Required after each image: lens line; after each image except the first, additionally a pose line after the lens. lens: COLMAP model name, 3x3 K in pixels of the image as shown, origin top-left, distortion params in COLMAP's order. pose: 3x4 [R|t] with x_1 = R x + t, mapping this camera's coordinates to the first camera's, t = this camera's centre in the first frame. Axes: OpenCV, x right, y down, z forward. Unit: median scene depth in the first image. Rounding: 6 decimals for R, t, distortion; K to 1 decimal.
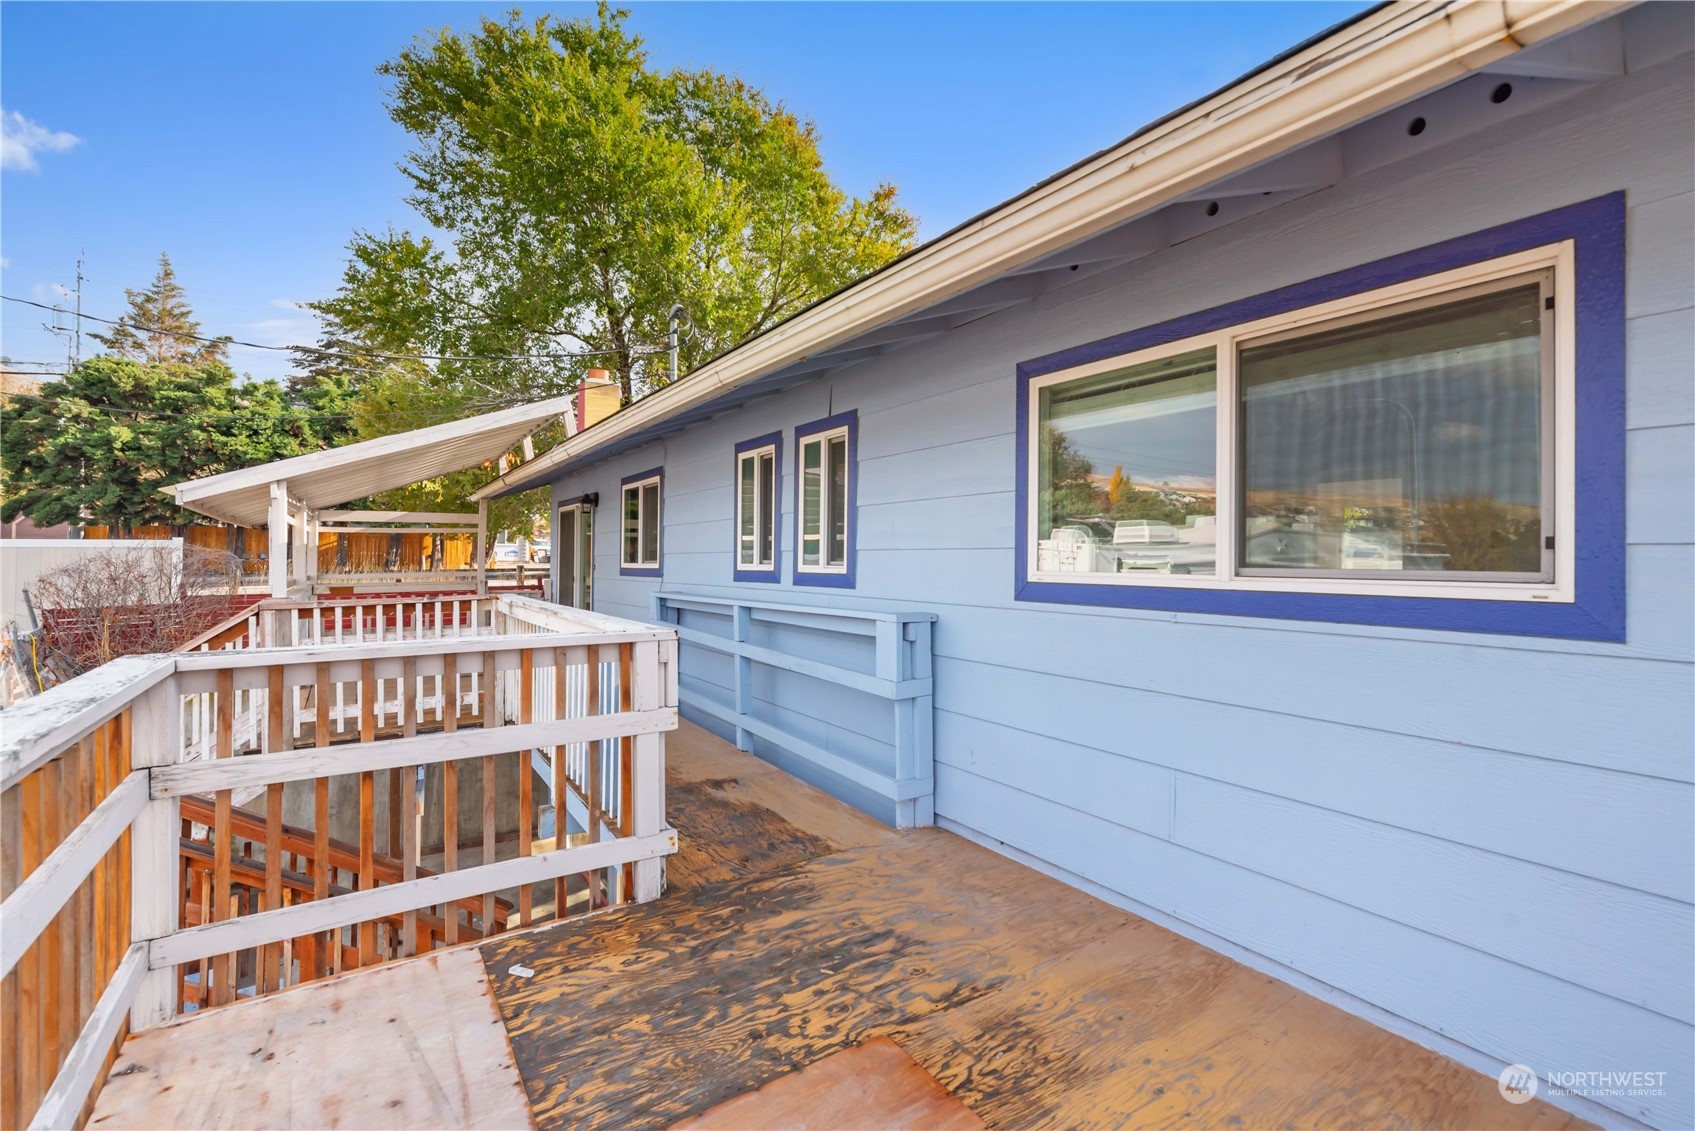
lens RADIAL K [[744.2, 0, 864.5], [0, 744.2, 559.6], [0, 0, 1]] dist [0.004137, -0.001396]
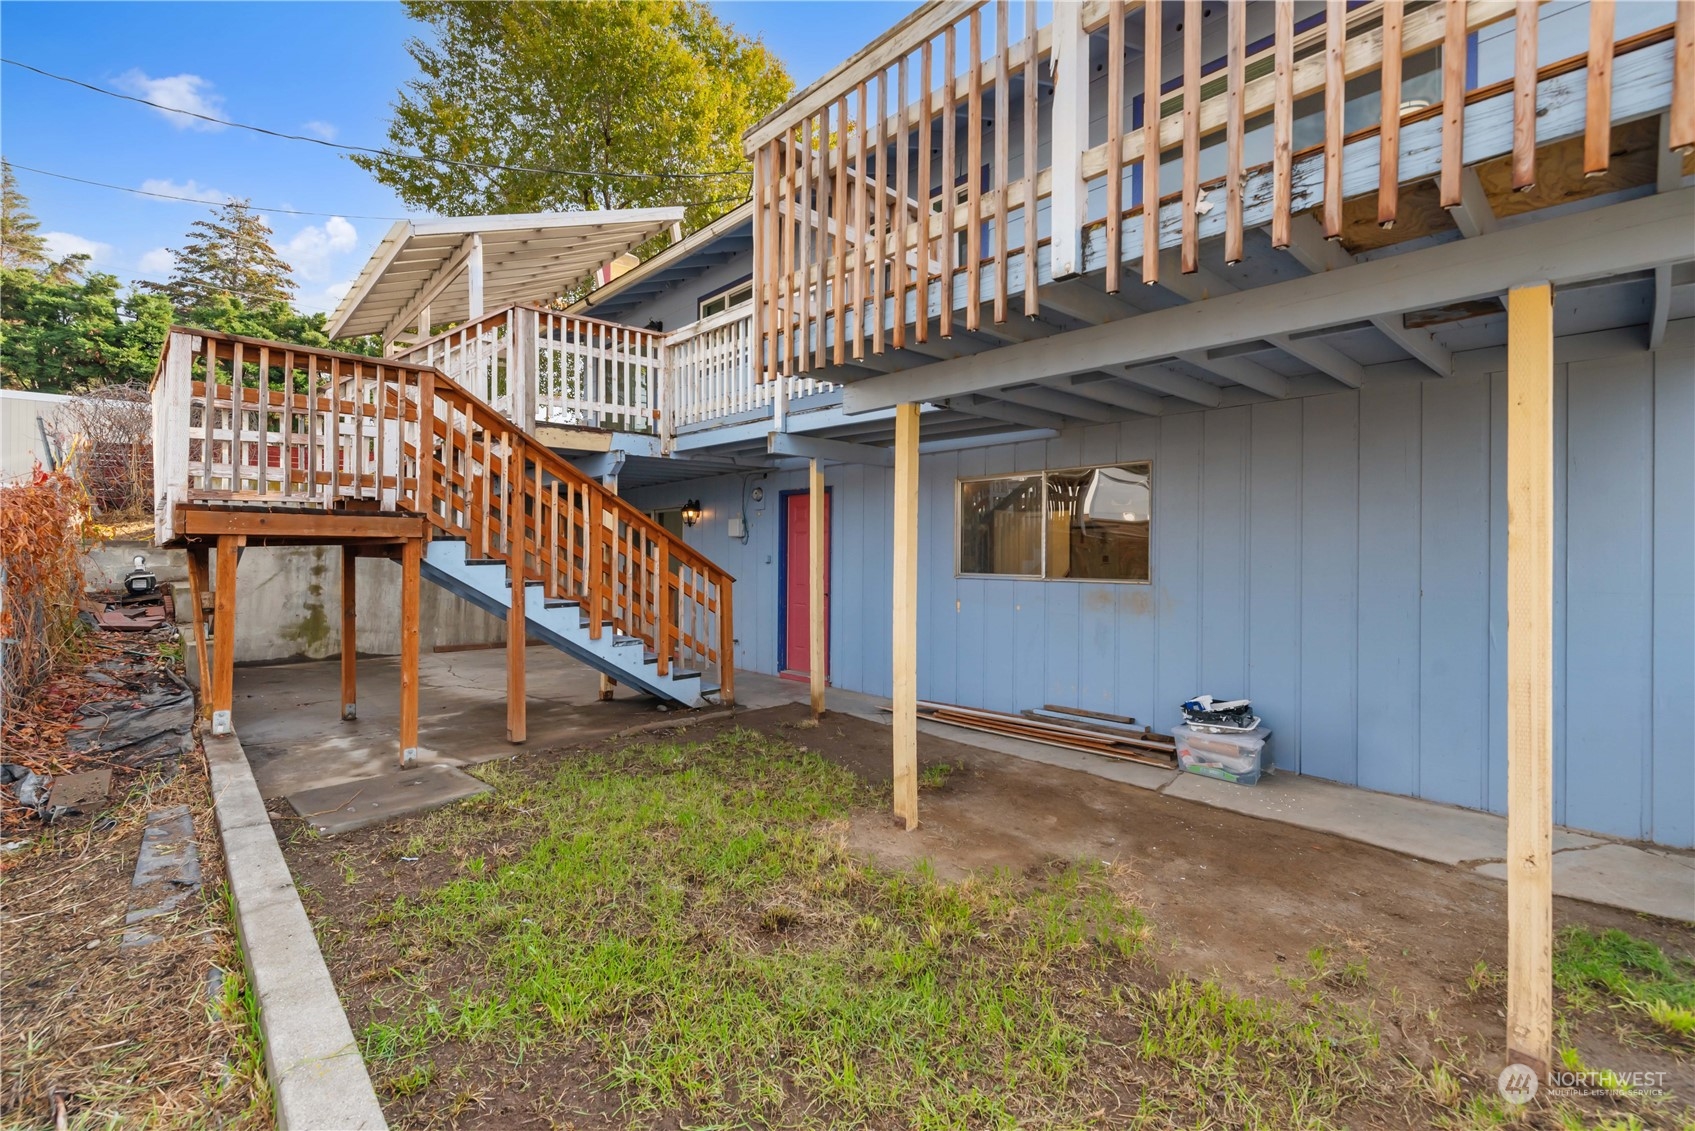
lens RADIAL K [[744.2, 0, 850.7], [0, 744.2, 561.8], [0, 0, 1]] dist [0.004137, -0.001396]
pose [[0.987807, 0.001561, 0.155674, -0.088522], [-0.001760, 0.999998, 0.001139, 0.101045], [-0.155672, -0.001399, 0.987808, -0.070058]]
